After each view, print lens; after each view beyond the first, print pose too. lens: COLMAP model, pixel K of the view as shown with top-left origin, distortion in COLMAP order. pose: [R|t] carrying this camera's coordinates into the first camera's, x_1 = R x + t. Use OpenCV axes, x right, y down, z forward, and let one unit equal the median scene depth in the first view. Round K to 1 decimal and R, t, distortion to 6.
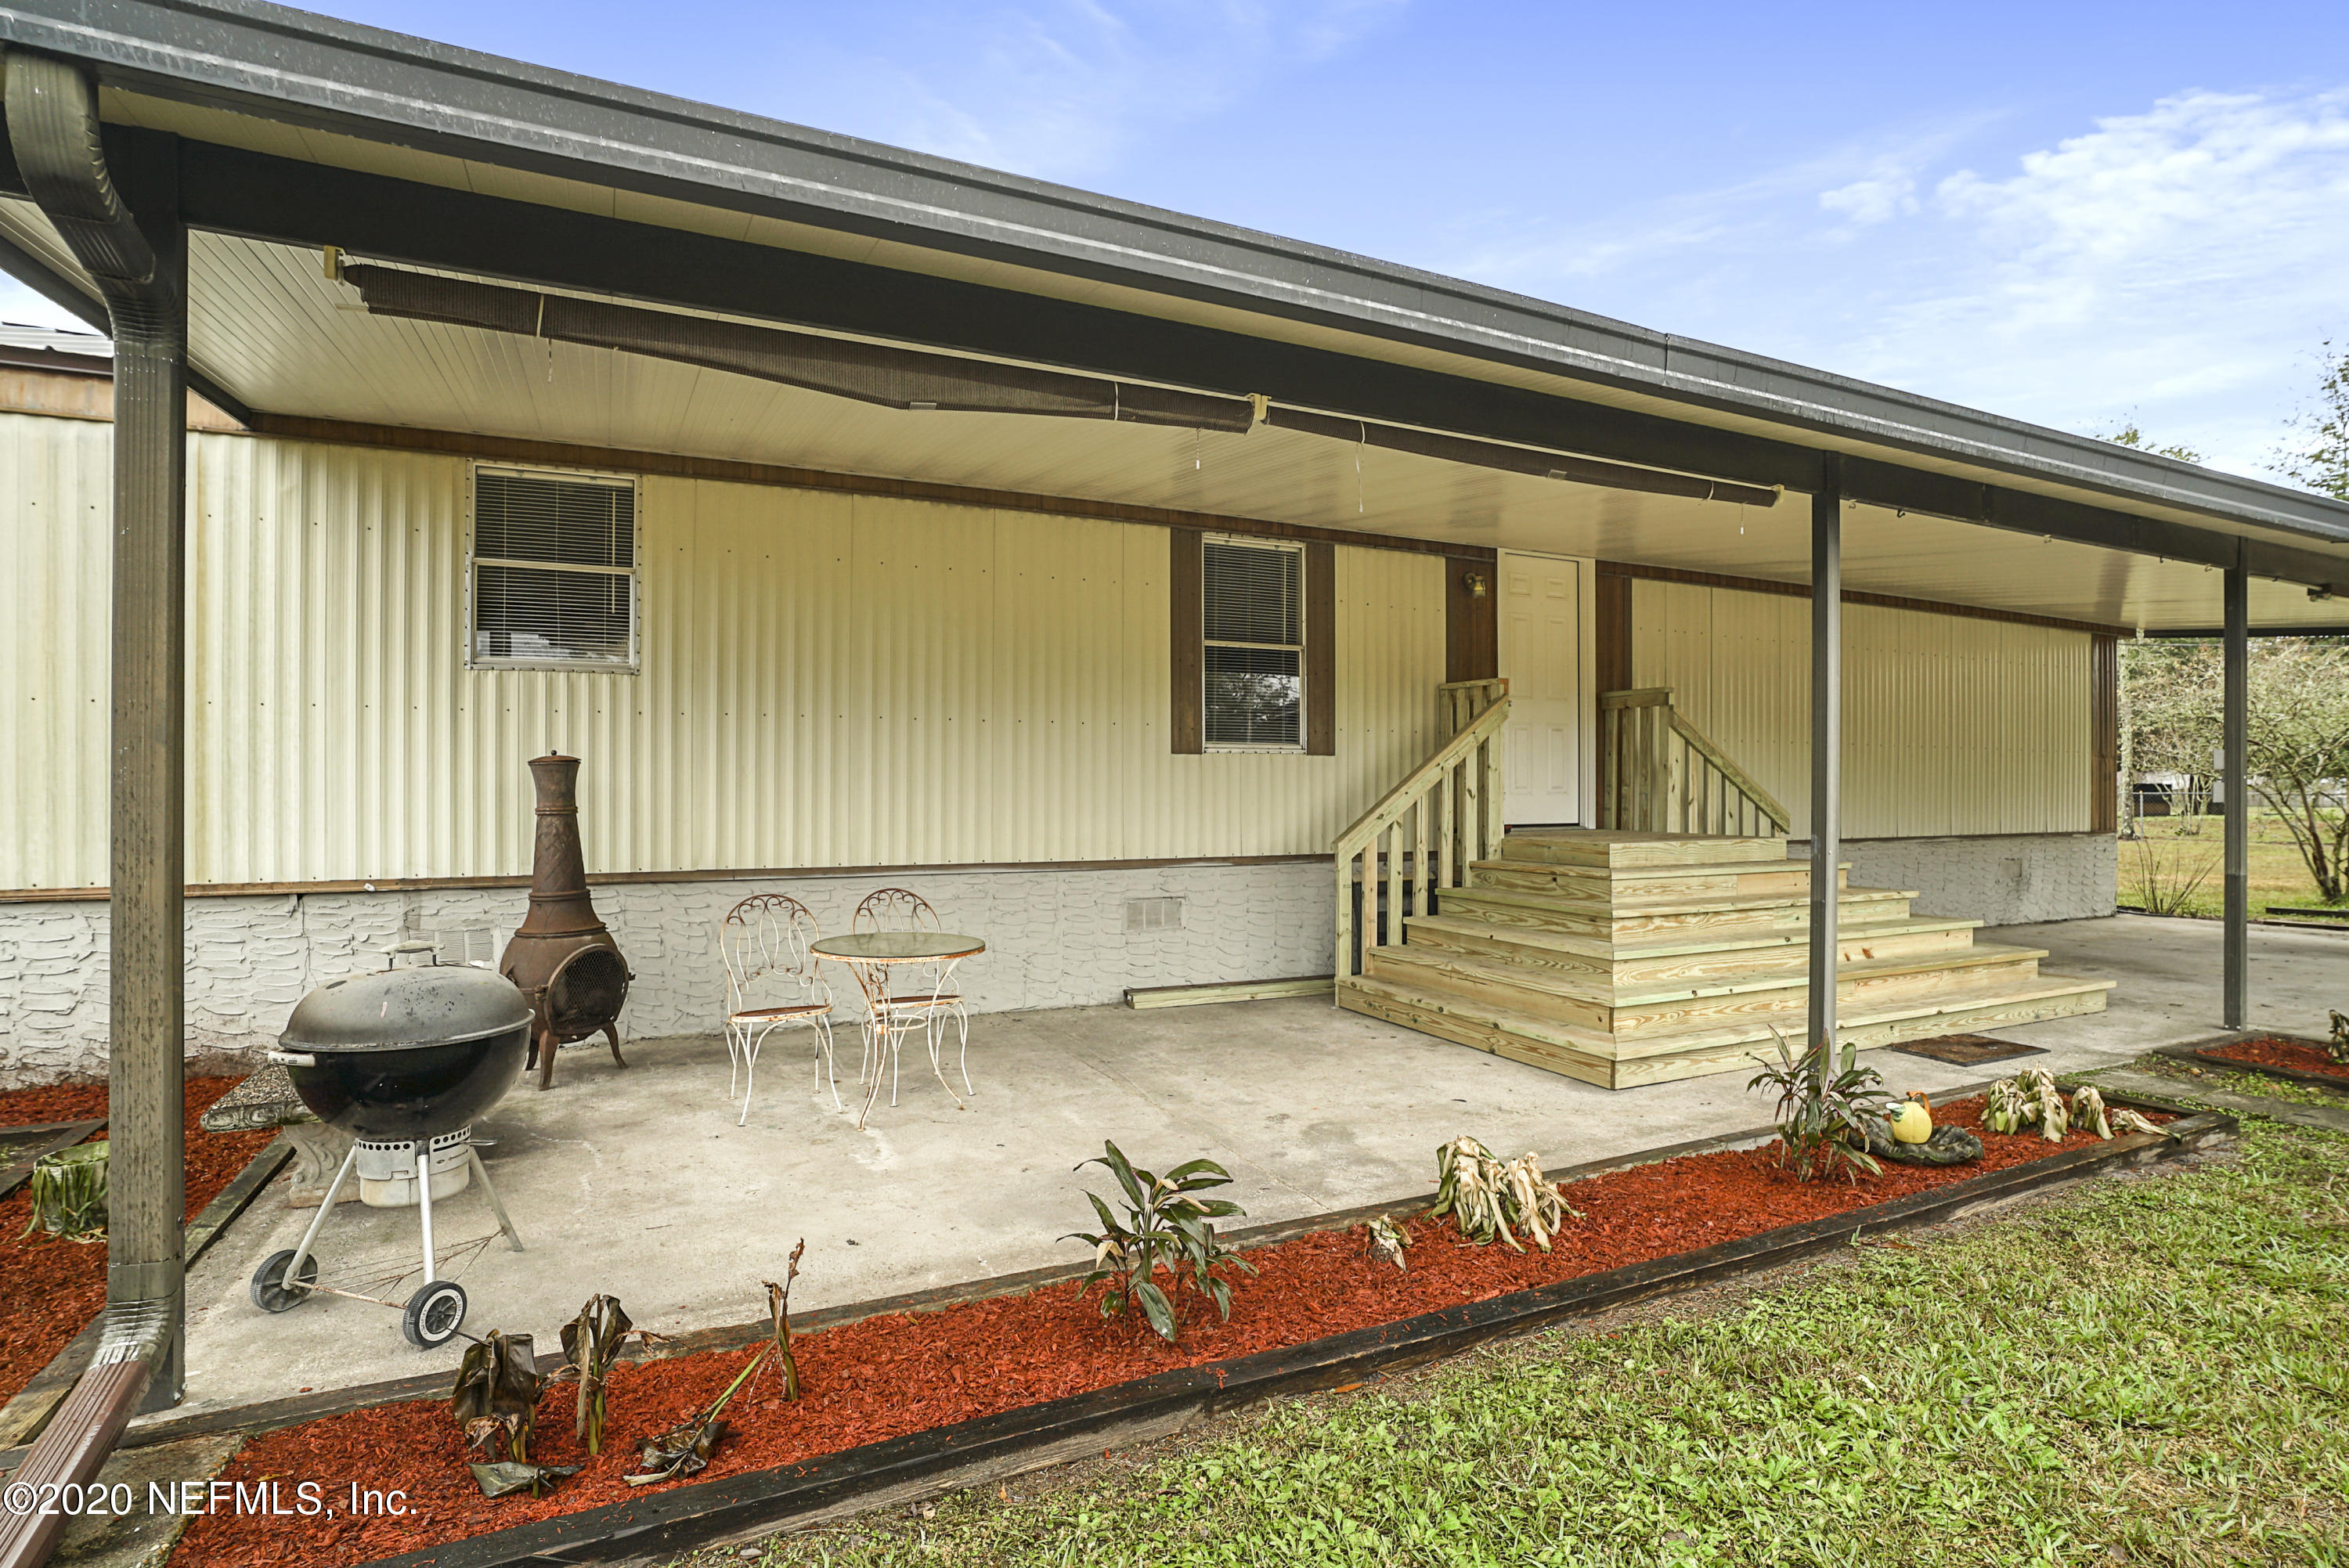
lens RADIAL K [[1226.2, 0, 1165.6], [0, 1226.2, 793.6], [0, 0, 1]] dist [-0.066703, 0.000125]
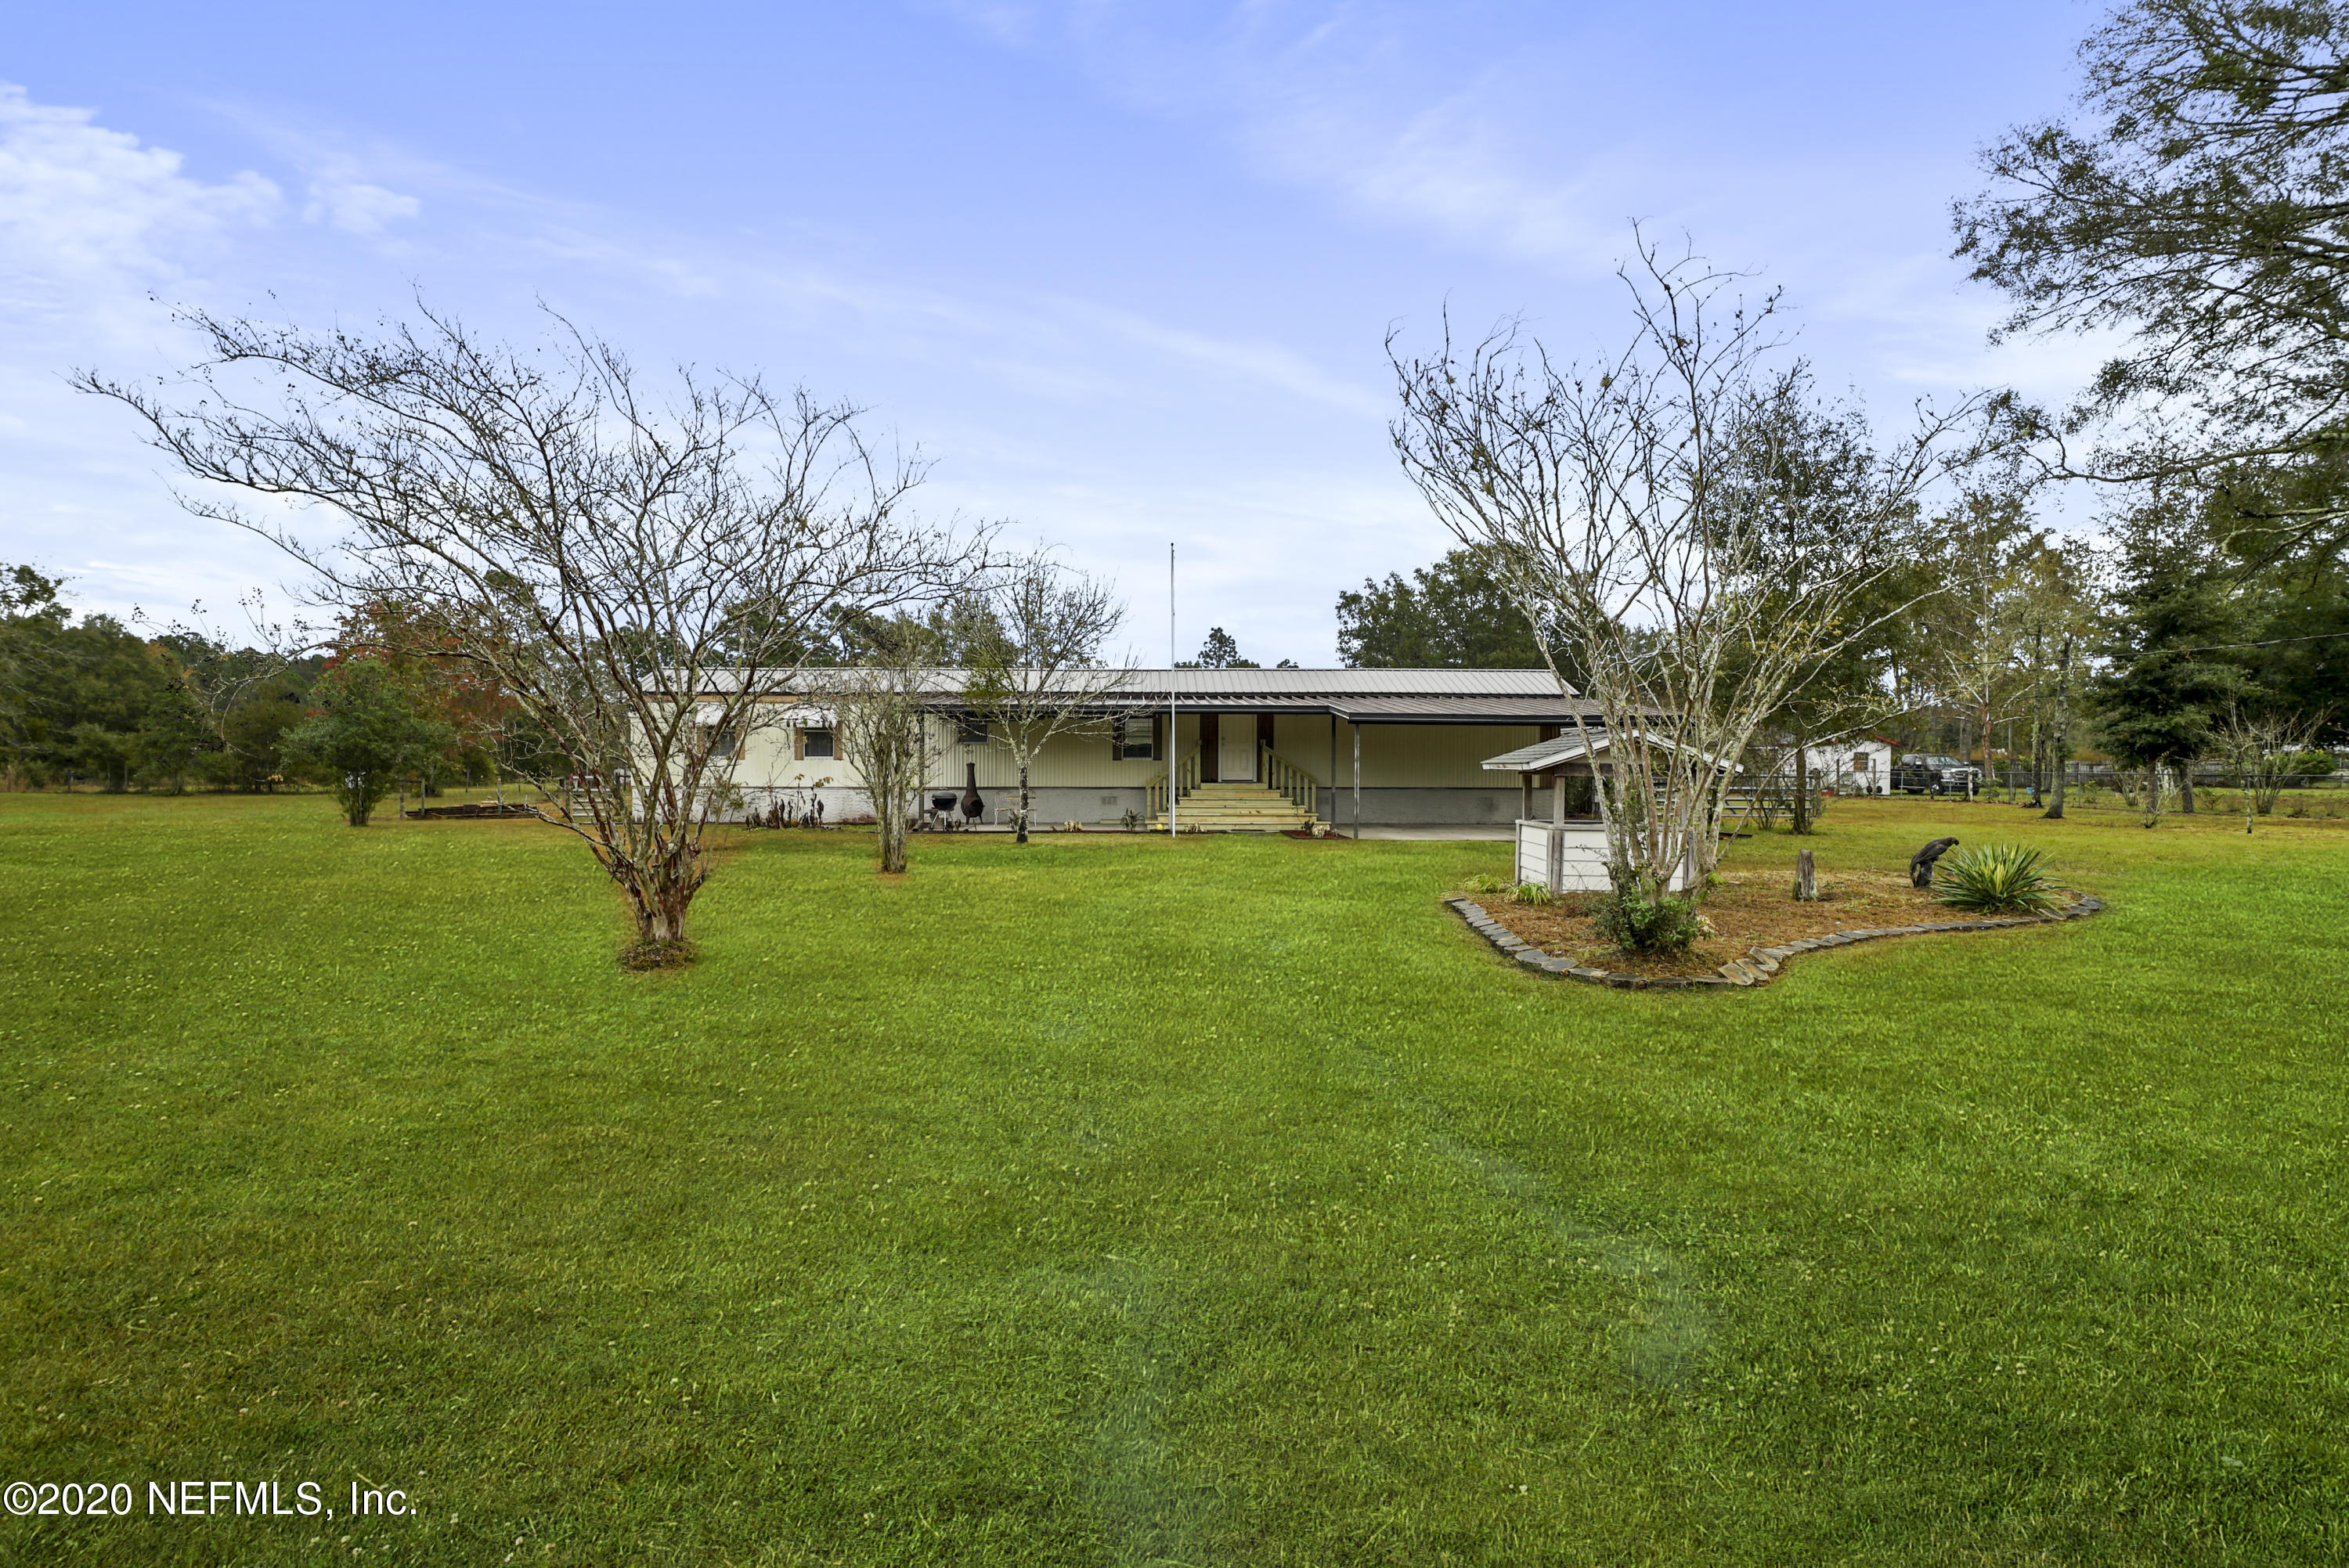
lens RADIAL K [[1218.4, 0, 1174.5], [0, 1218.4, 784.0], [0, 0, 1]] dist [-0.034663, -0.000029]
pose [[0.908194, 0.007666, -0.418479, 1.849411], [-0.004179, 0.999949, 0.009247, 0.004429], [0.418528, -0.006649, 0.908179, -2.528468]]
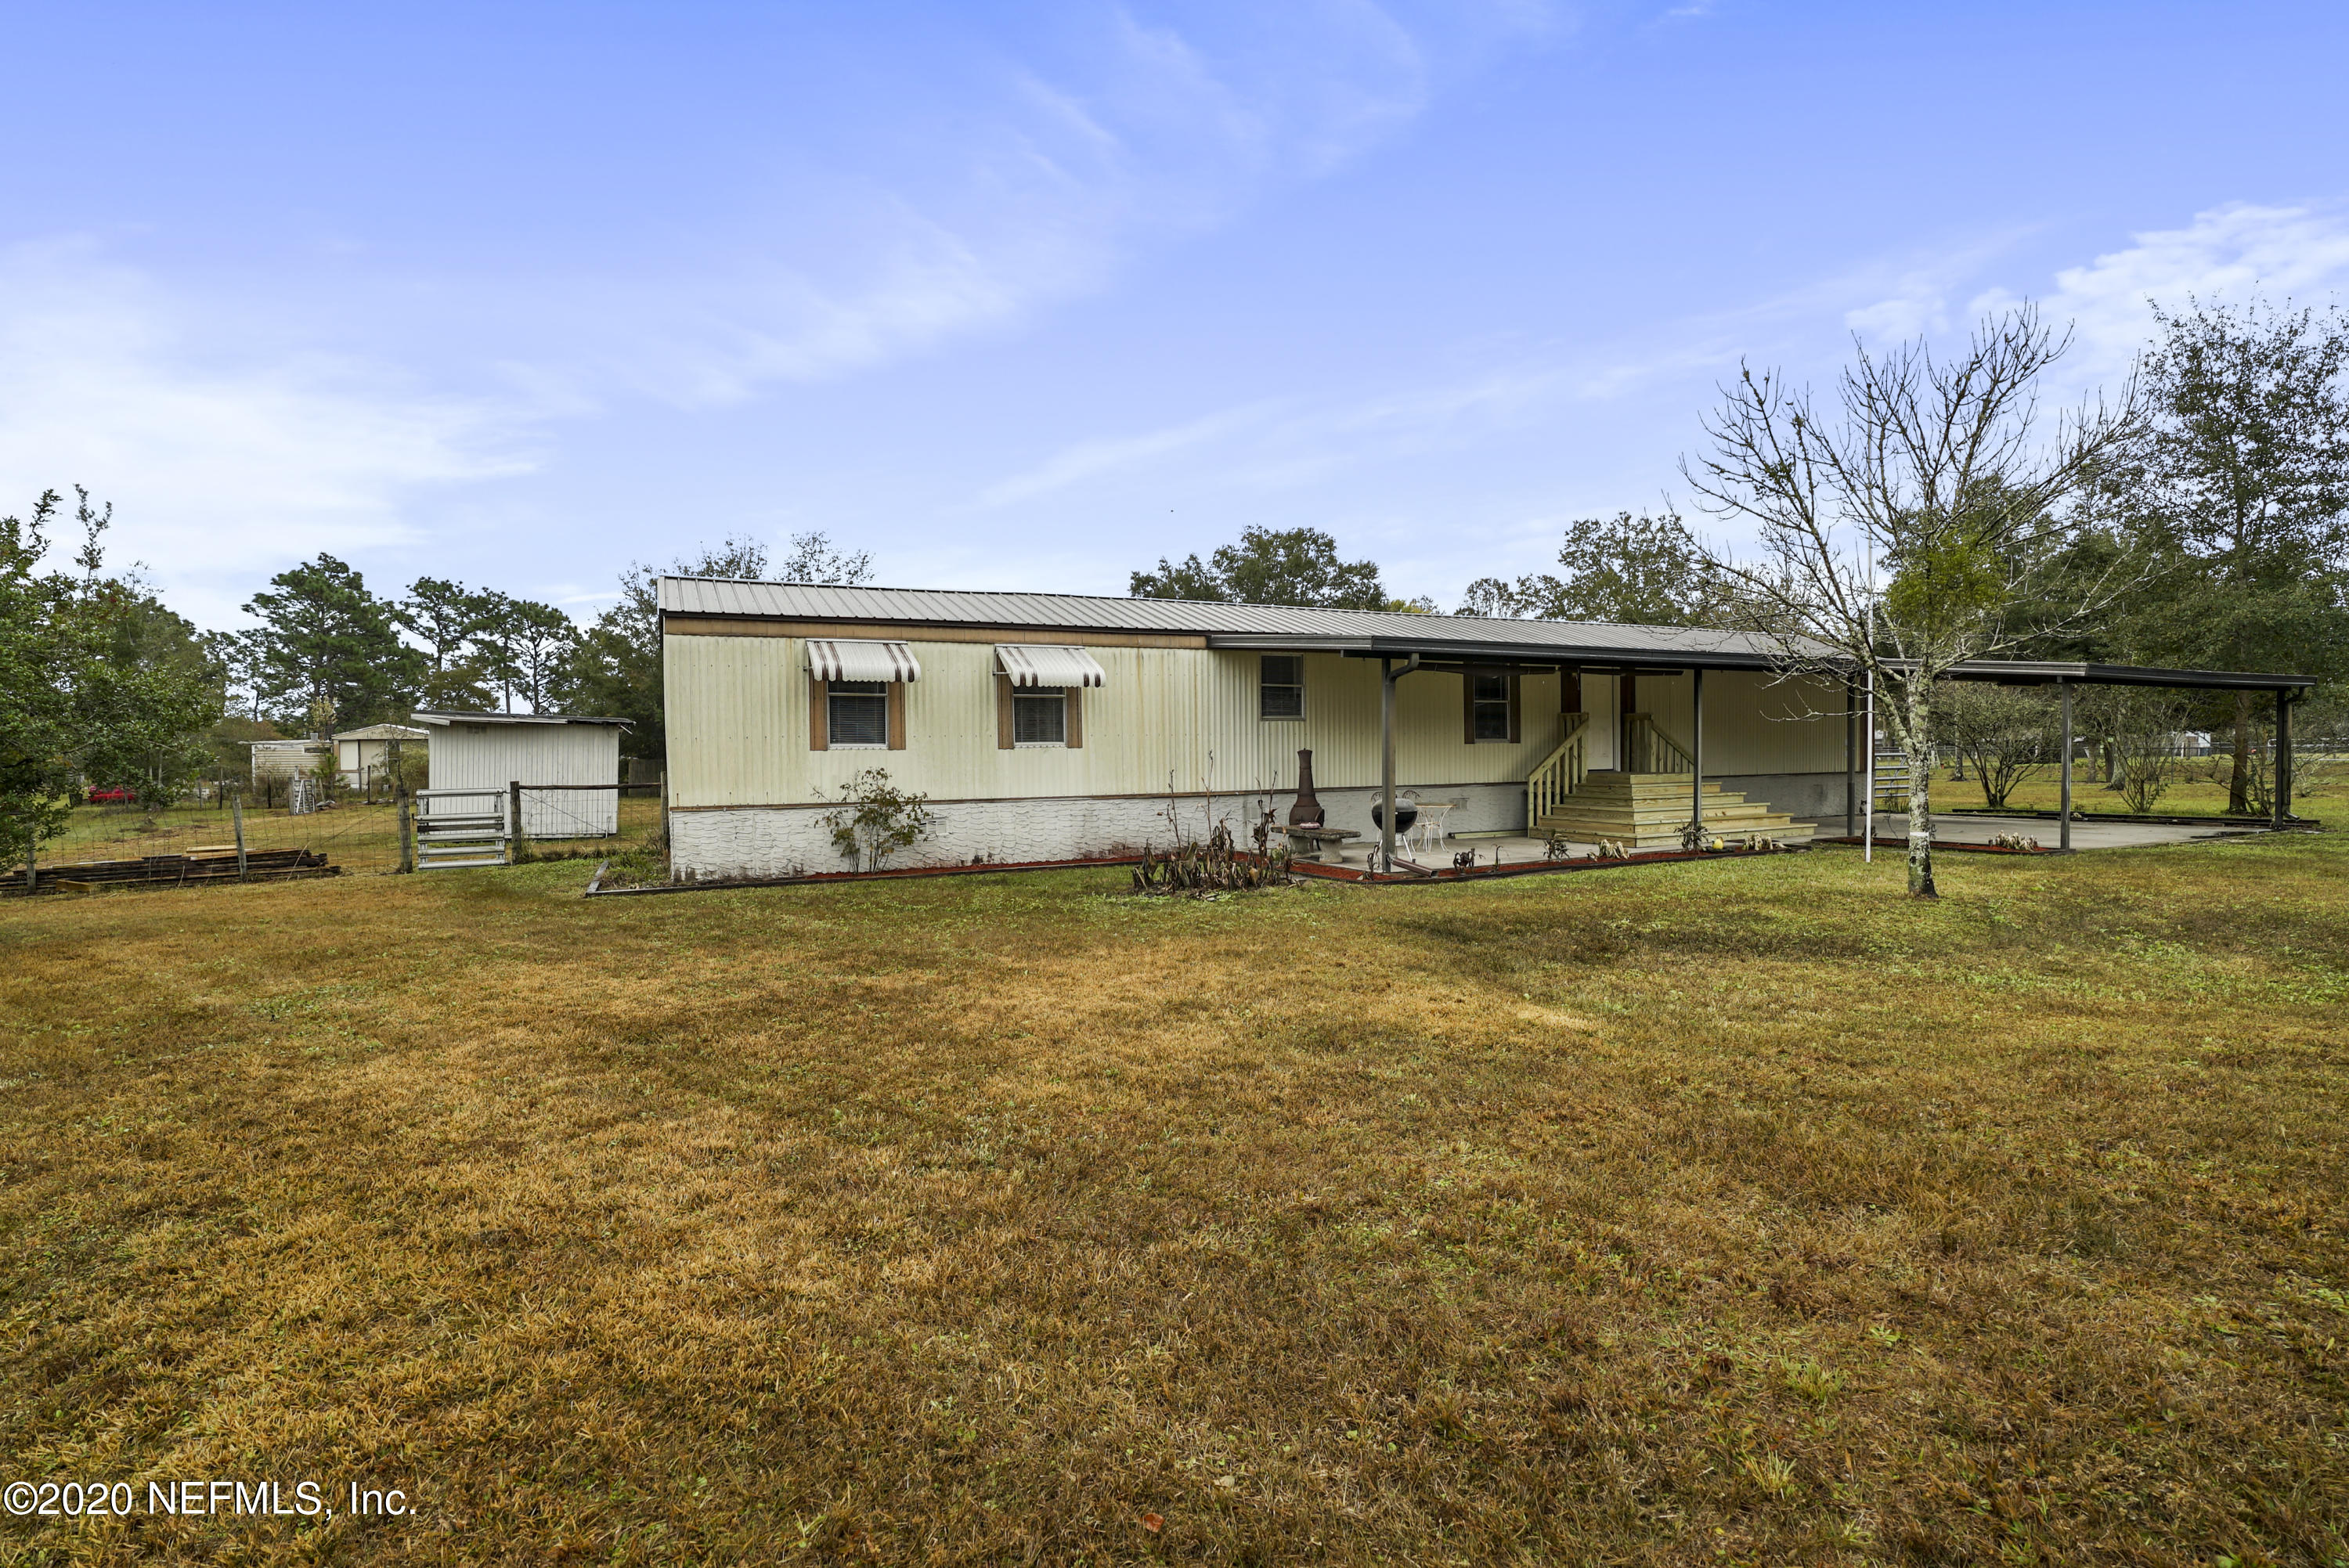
lens RADIAL K [[1087.1, 0, 1166.4], [0, 1087.1, 793.4], [0, 0, 1]] dist [-0.067766, 0.024383]
pose [[0.999421, -0.013912, -0.031035, -0.571301], [0.014784, 0.999497, 0.028041, -0.002221], [0.030630, -0.028483, 0.999125, -1.373951]]
